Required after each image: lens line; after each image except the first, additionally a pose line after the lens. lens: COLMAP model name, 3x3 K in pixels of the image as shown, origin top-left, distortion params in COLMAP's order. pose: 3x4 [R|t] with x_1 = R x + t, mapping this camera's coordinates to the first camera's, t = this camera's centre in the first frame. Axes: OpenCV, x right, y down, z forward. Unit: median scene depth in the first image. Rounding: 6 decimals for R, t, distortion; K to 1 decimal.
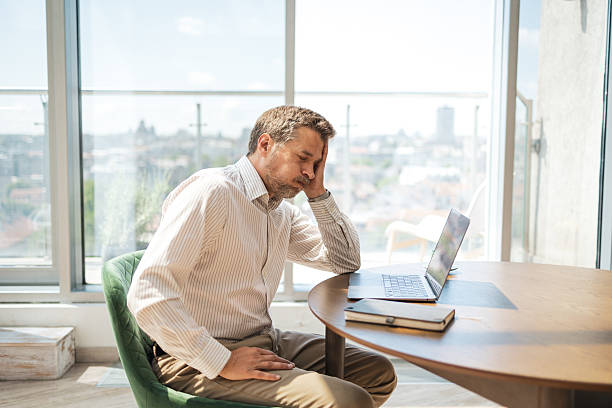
lens RADIAL K [[597.6, 0, 306.0], [0, 597.6, 204.0], [0, 0, 1]] dist [-0.001416, -0.002134]
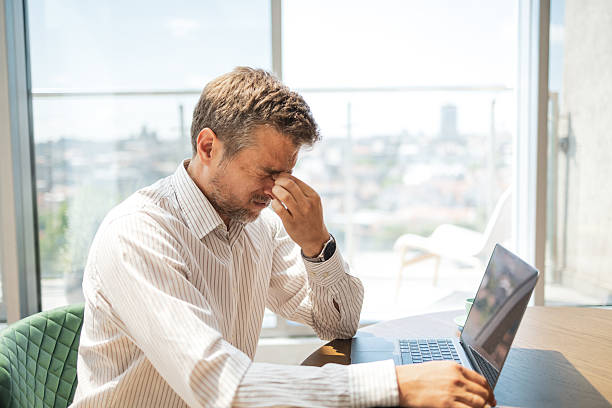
lens RADIAL K [[597.6, 0, 306.0], [0, 597.6, 204.0], [0, 0, 1]] dist [-0.001416, -0.002134]
pose [[0.999752, -0.021071, -0.007159, 0.014451], [0.021058, 0.999777, -0.001800, -0.020731], [0.007195, 0.001648, 0.999973, 0.153618]]
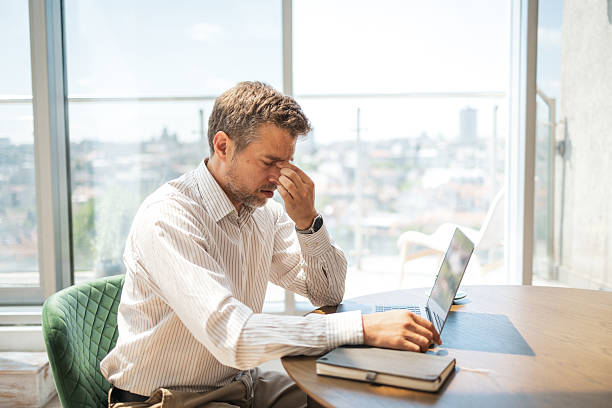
lens RADIAL K [[597.6, 0, 306.0], [0, 597.6, 204.0], [0, 0, 1]] dist [-0.001416, -0.002134]
pose [[0.999149, -0.013960, -0.038822, 0.032116], [0.013685, 0.999879, -0.007343, -0.010959], [0.038920, 0.006806, 0.999219, 0.073477]]
